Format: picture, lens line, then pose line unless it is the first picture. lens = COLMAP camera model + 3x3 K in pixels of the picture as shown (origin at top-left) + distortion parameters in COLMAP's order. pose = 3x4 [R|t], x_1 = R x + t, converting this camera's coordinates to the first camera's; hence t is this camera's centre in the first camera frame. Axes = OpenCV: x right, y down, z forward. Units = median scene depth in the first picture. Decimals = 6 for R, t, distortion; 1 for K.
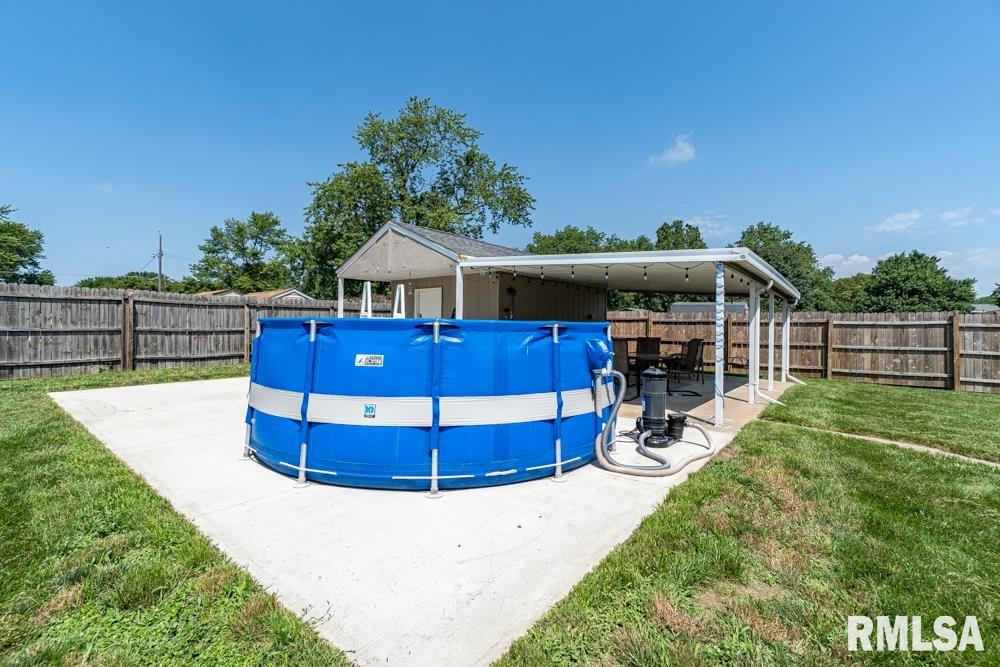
lens RADIAL K [[435.9, 0, 500.7], [0, 435.9, 325.4], [0, 0, 1]] dist [-0.001715, 0.000150]
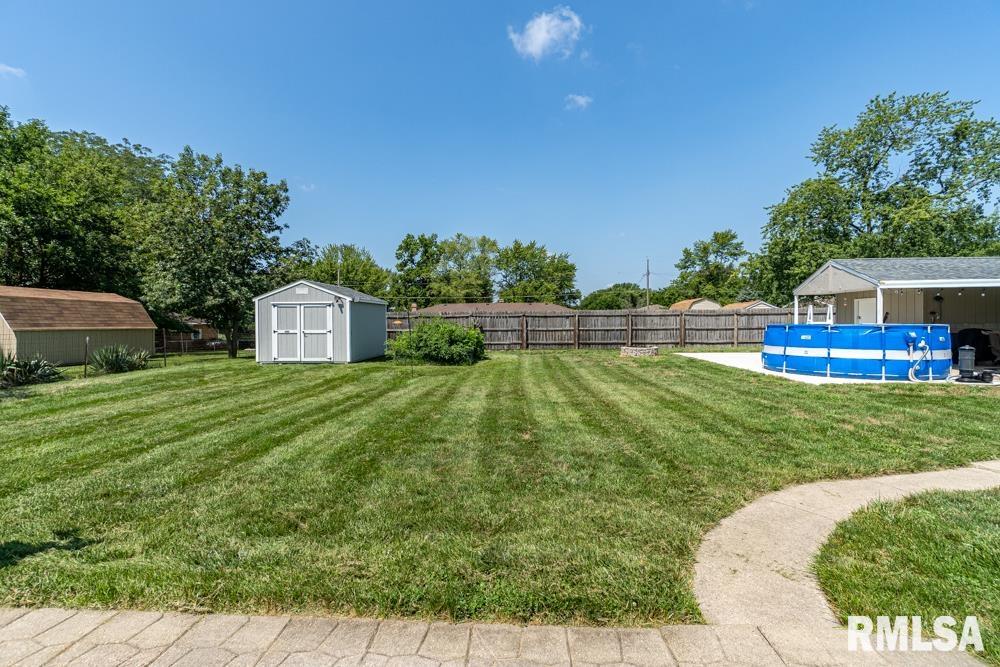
lens RADIAL K [[435.9, 0, 500.7], [0, 435.9, 325.4], [0, 0, 1]] dist [-0.001715, 0.000150]
pose [[0.582223, -0.008299, -0.812986, 0.114619], [0.012948, 0.999916, -0.000935, -0.004214], [0.812926, -0.009982, 0.582282, -0.310365]]
